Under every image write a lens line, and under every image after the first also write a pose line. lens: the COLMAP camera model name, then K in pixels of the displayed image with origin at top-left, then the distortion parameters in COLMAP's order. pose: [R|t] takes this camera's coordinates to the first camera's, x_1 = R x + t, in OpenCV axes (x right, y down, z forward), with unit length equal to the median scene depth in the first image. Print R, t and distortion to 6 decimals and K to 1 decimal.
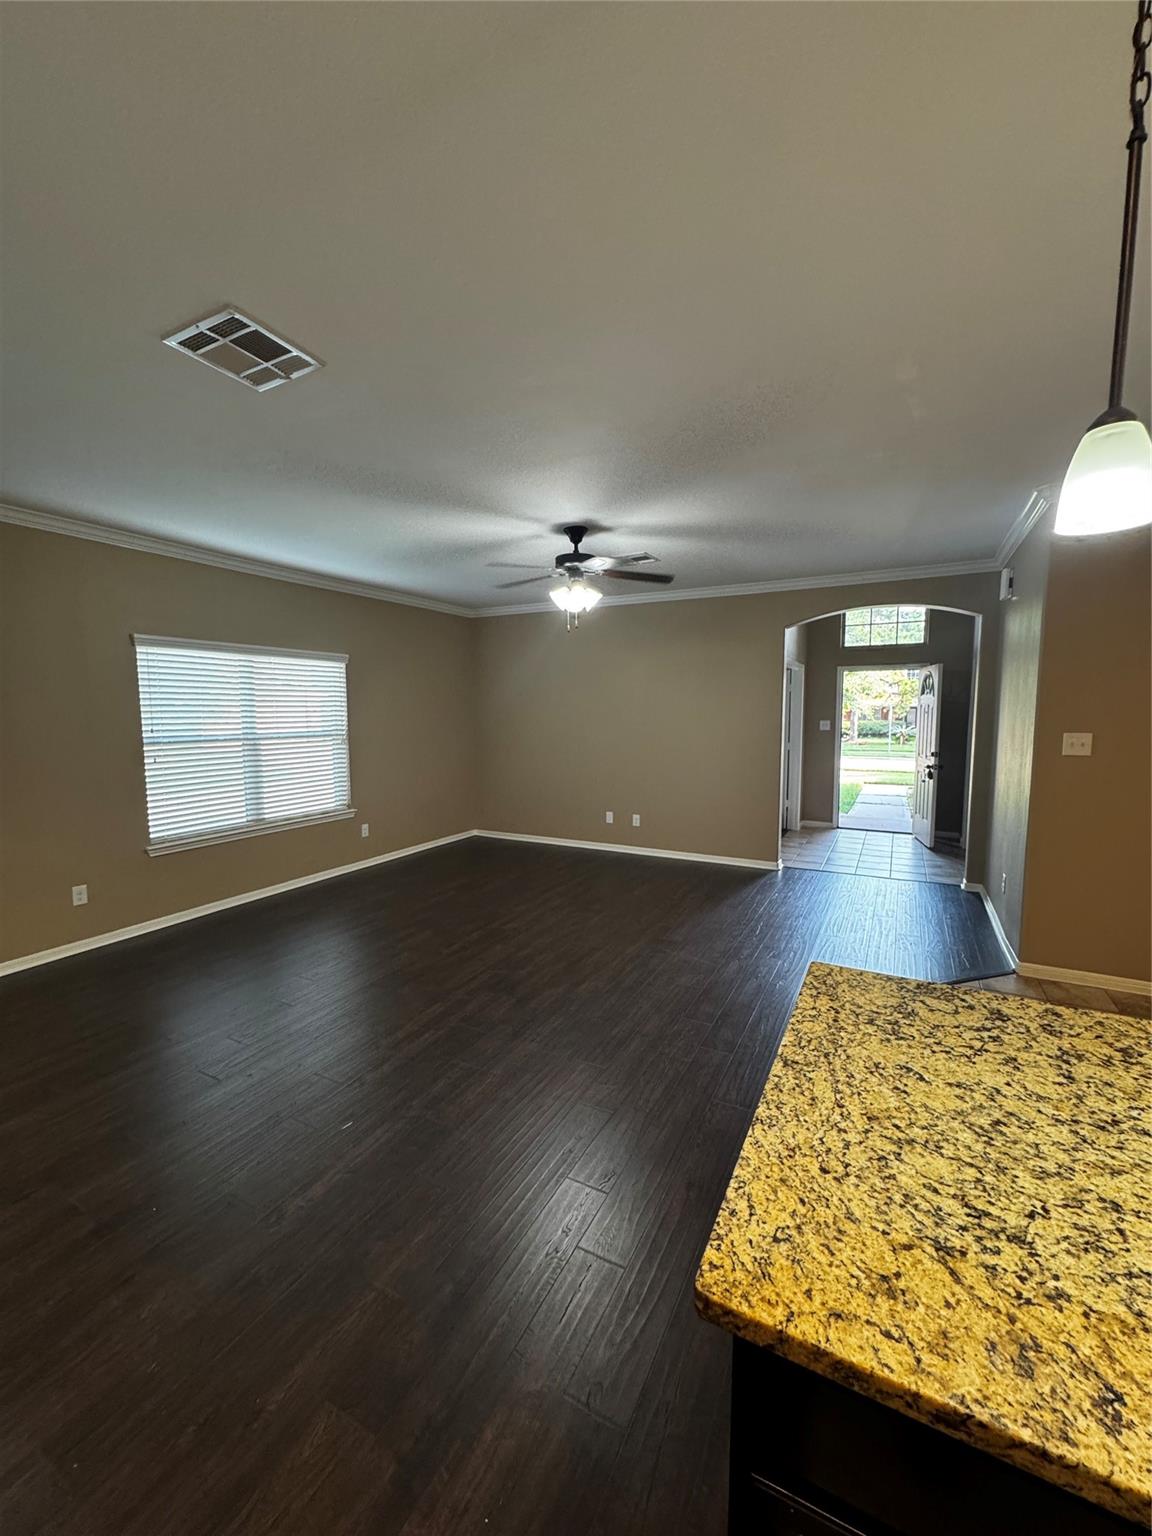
lens RADIAL K [[609.6, 0, 576.0], [0, 609.6, 768.0], [0, 0, 1]] dist [0.000353, -0.000008]
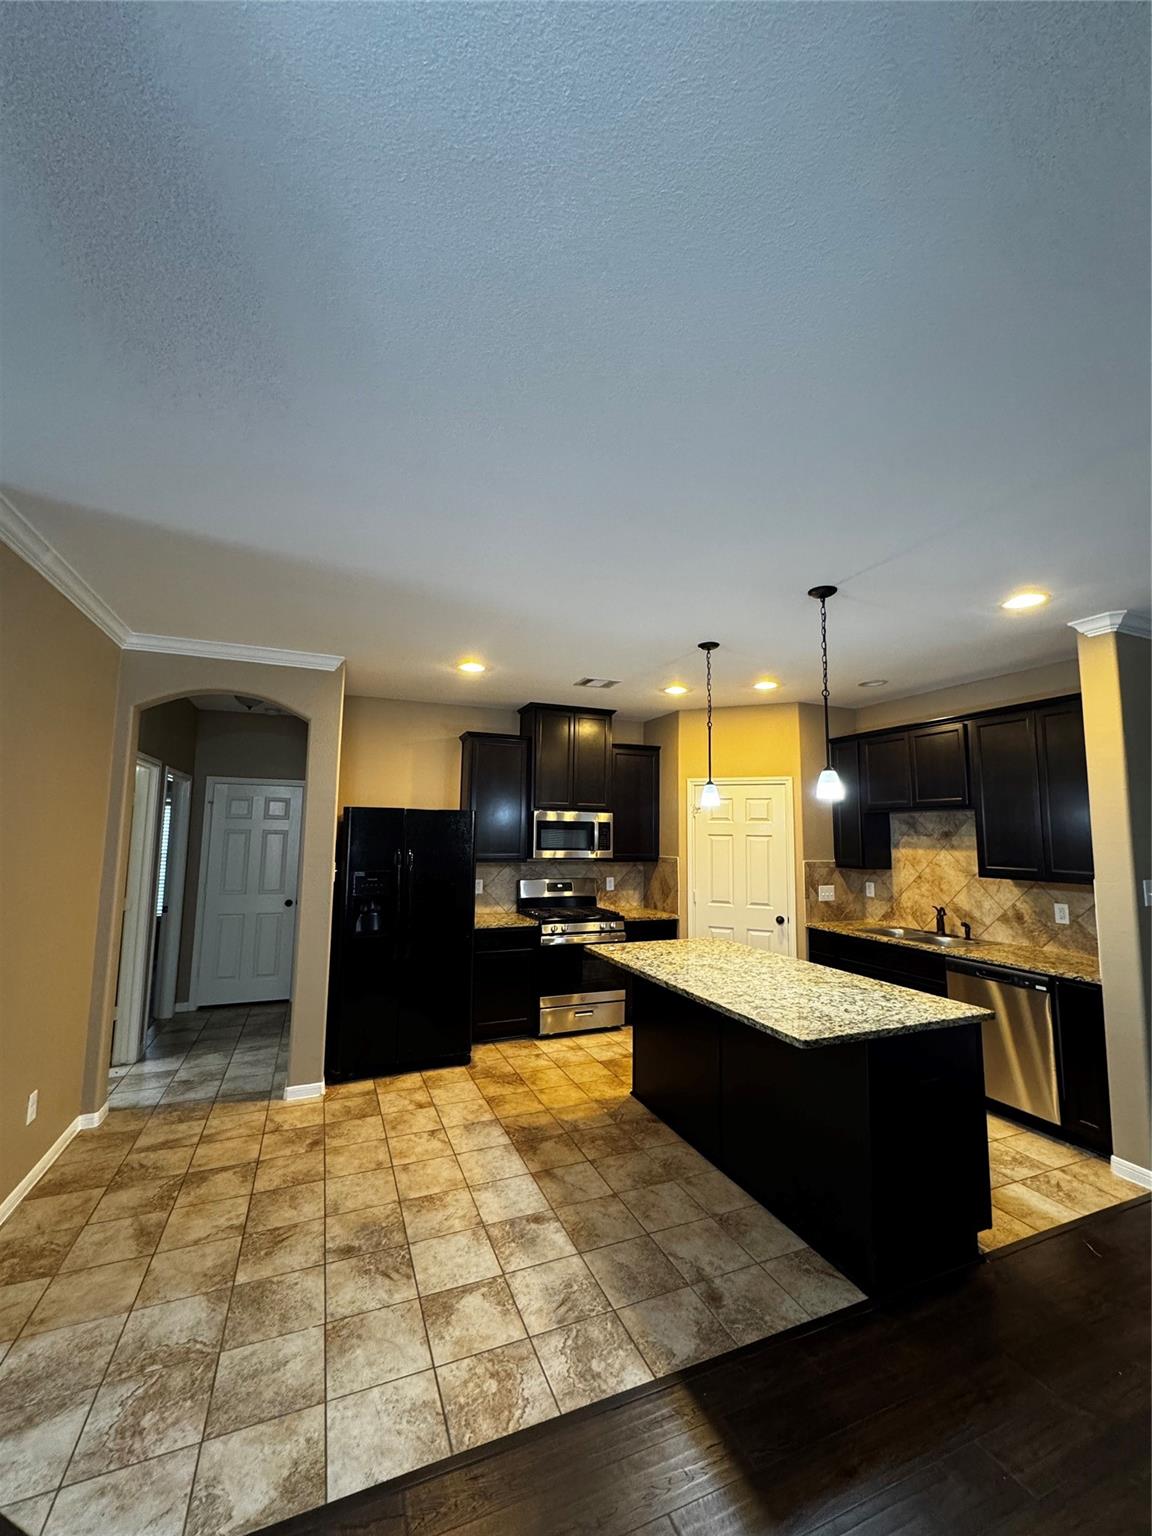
lens RADIAL K [[609.6, 0, 576.0], [0, 609.6, 768.0], [0, 0, 1]] dist [0.000353, -0.000008]
pose [[-0.767599, 0.056841, 0.638404, -0.169014], [0.046421, 0.998374, -0.033076, -0.349836], [-0.639247, 0.004246, -0.768990, 3.043768]]
